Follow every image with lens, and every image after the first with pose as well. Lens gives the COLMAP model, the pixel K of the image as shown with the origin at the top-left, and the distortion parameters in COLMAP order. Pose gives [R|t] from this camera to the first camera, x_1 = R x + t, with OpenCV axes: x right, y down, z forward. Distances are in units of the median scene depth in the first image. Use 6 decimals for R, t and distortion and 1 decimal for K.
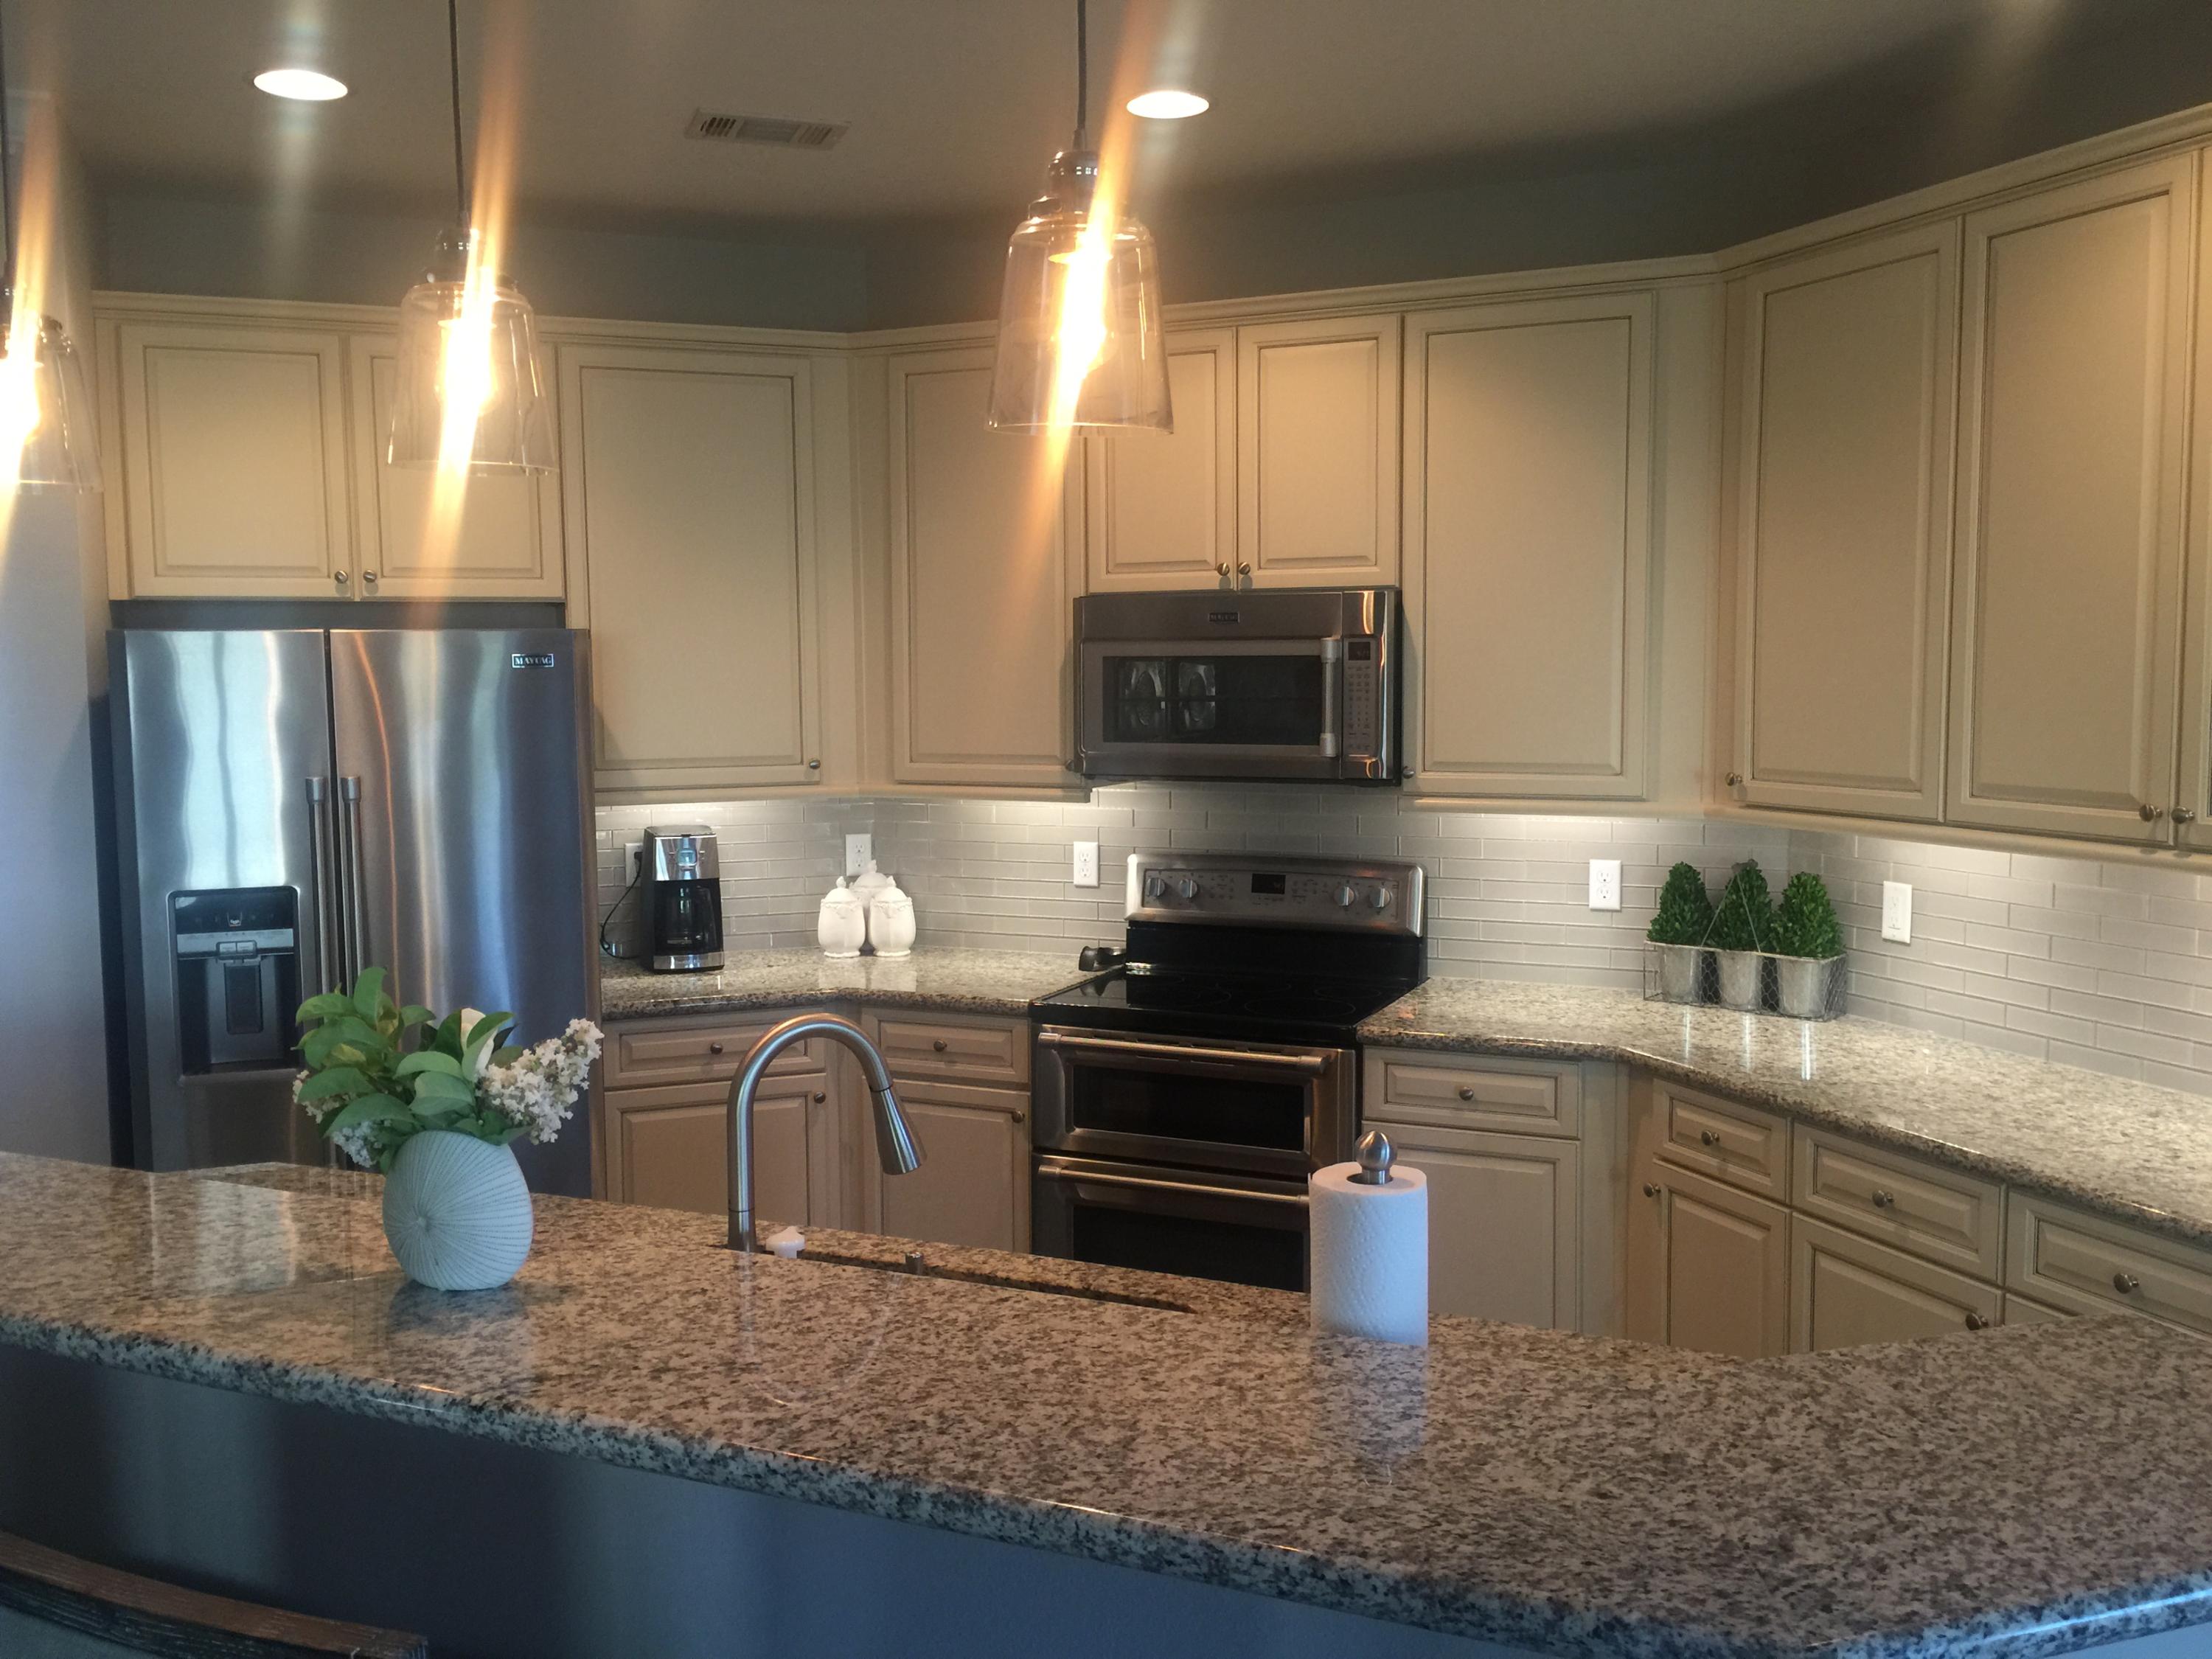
lens RADIAL K [[1920.5, 0, 1104.2], [0, 1920.5, 811.3], [0, 0, 1]] dist [0.067219, -0.089847]
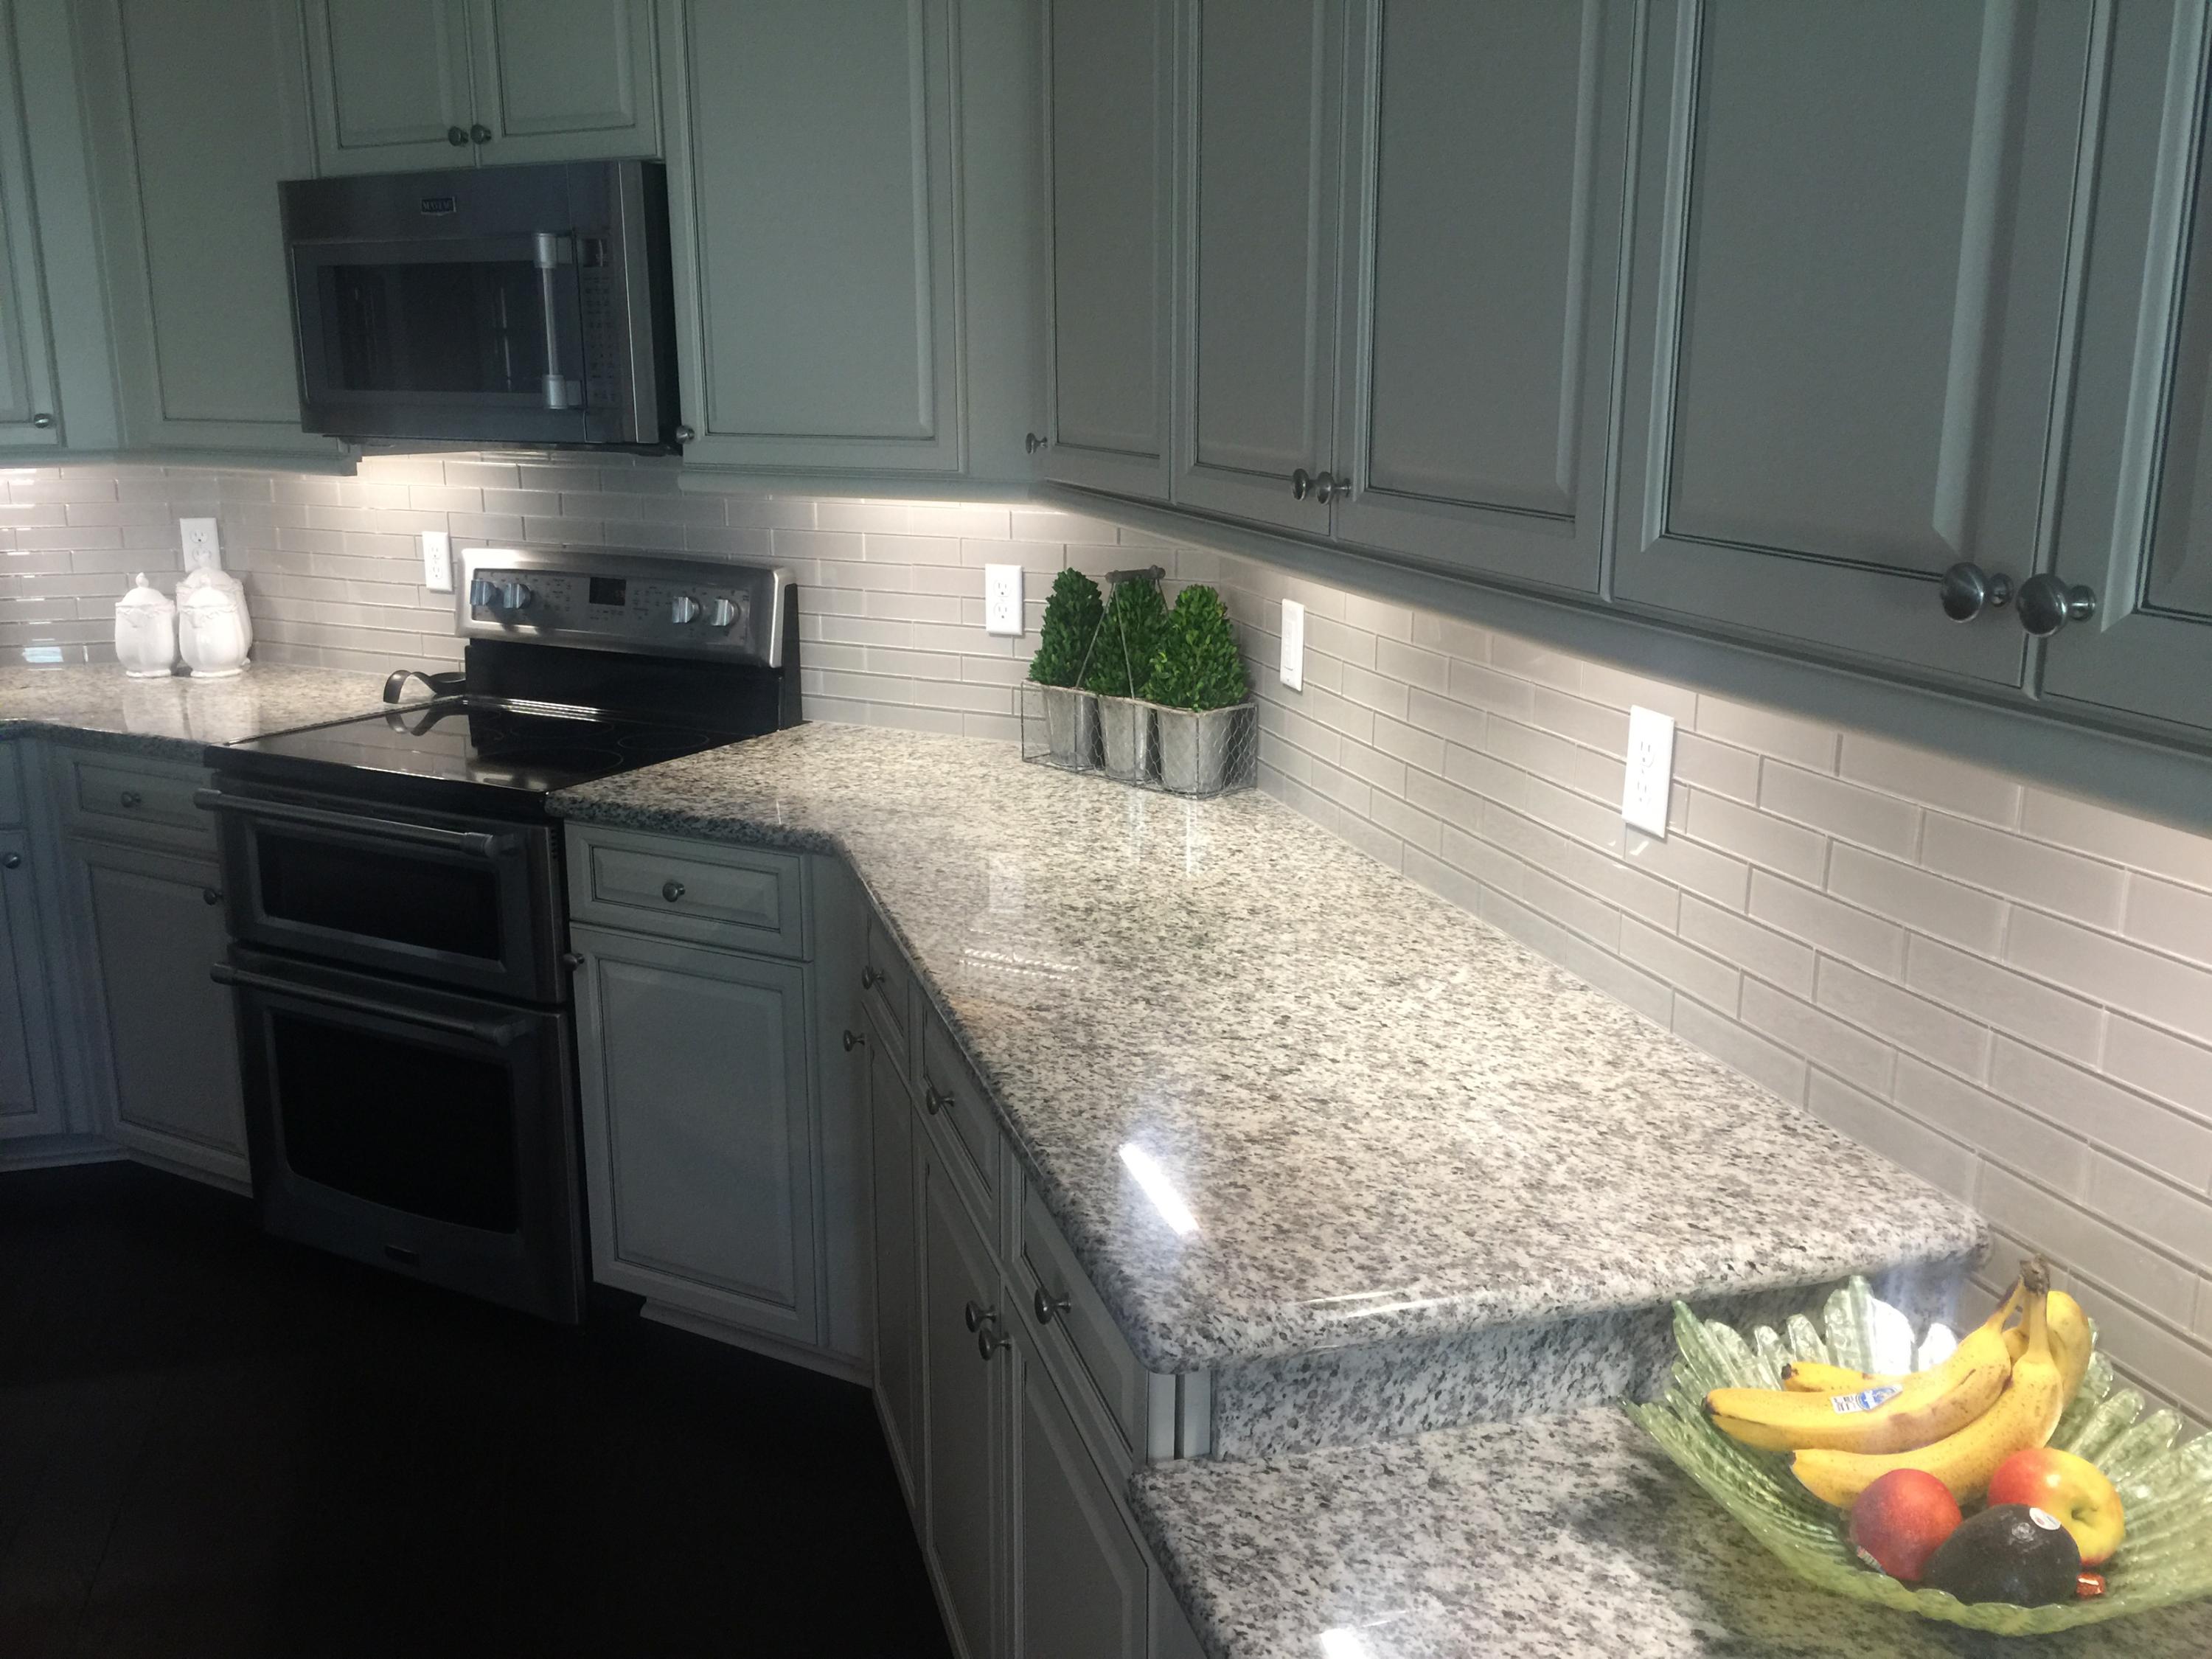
lens RADIAL K [[1920.5, 0, 1108.9], [0, 1920.5, 816.2], [0, 0, 1]] dist [0.067219, -0.089847]
pose [[0.995978, 0.024636, -0.086148, 0.375428], [-0.011174, 0.988103, 0.153386, 0.007375], [0.088902, -0.151806, 0.984404, 0.293047]]
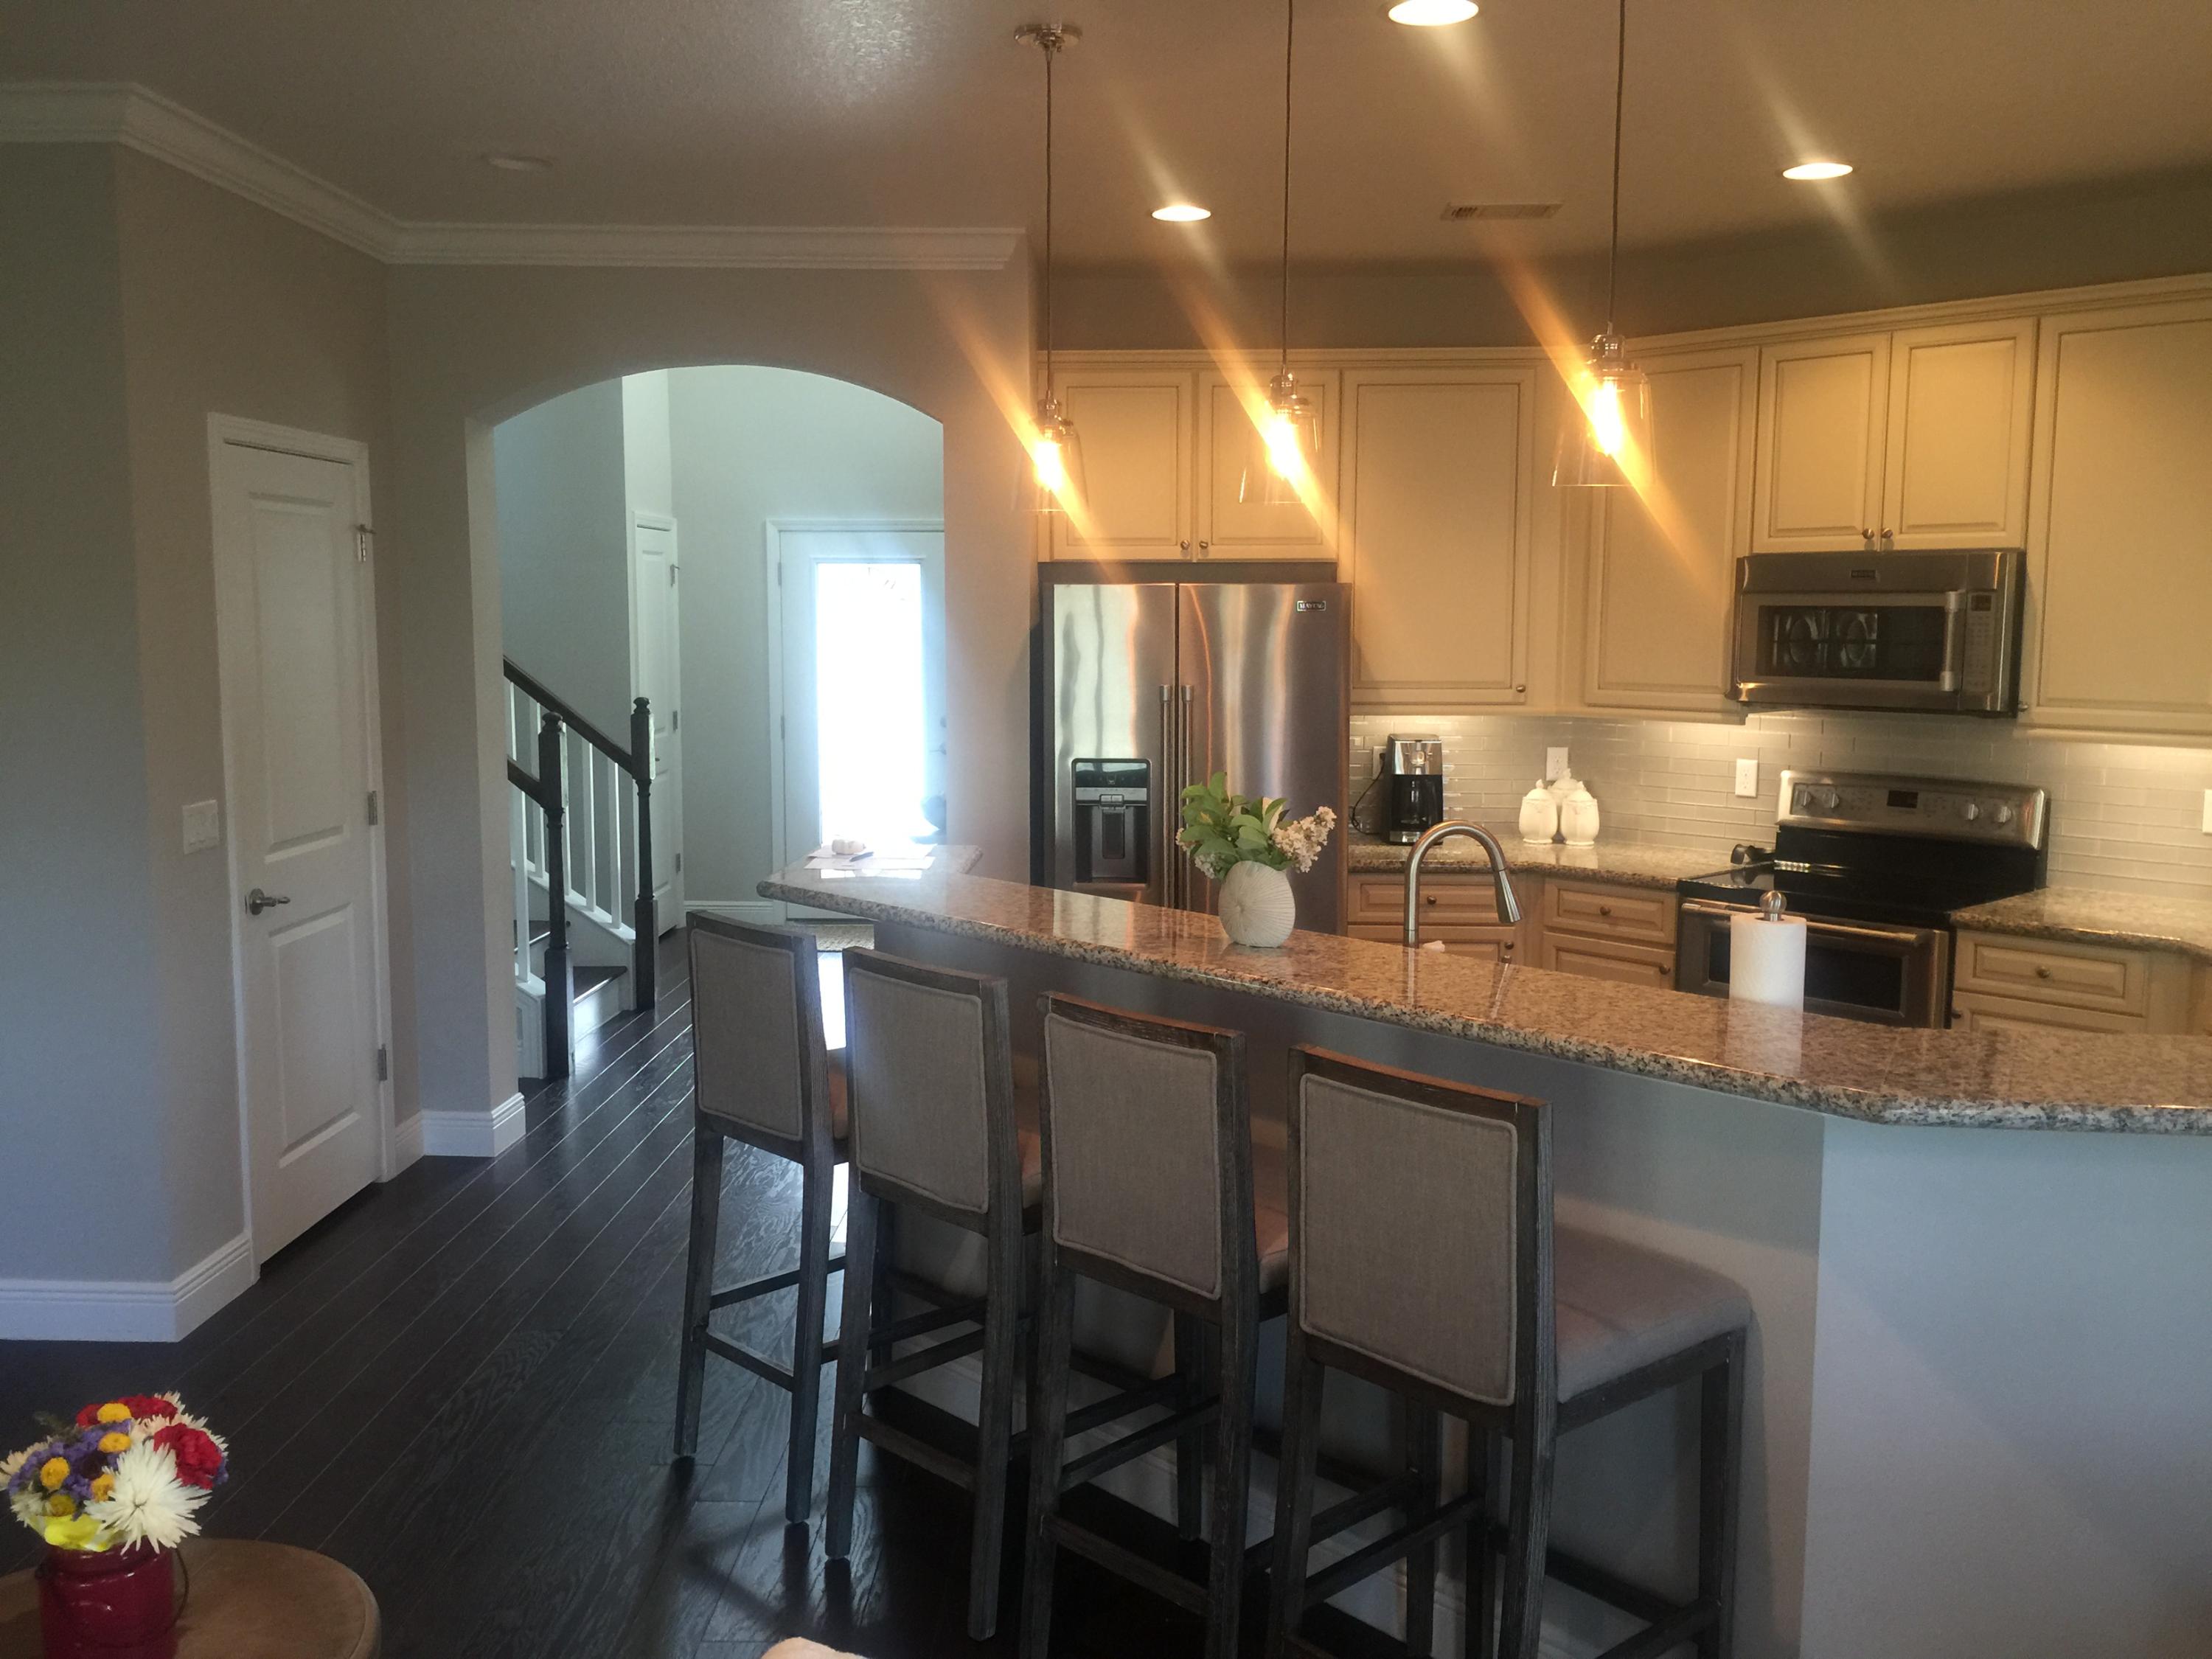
lens RADIAL K [[1920.5, 0, 1087.5], [0, 1920.5, 814.3], [0, 0, 1]] dist [0.067219, -0.089847]
pose [[0.919064, 0.053461, -0.390464, 0.098536], [-0.041248, 0.998364, 0.039605, 0.022122], [0.391943, -0.020294, 0.919766, -0.321585]]
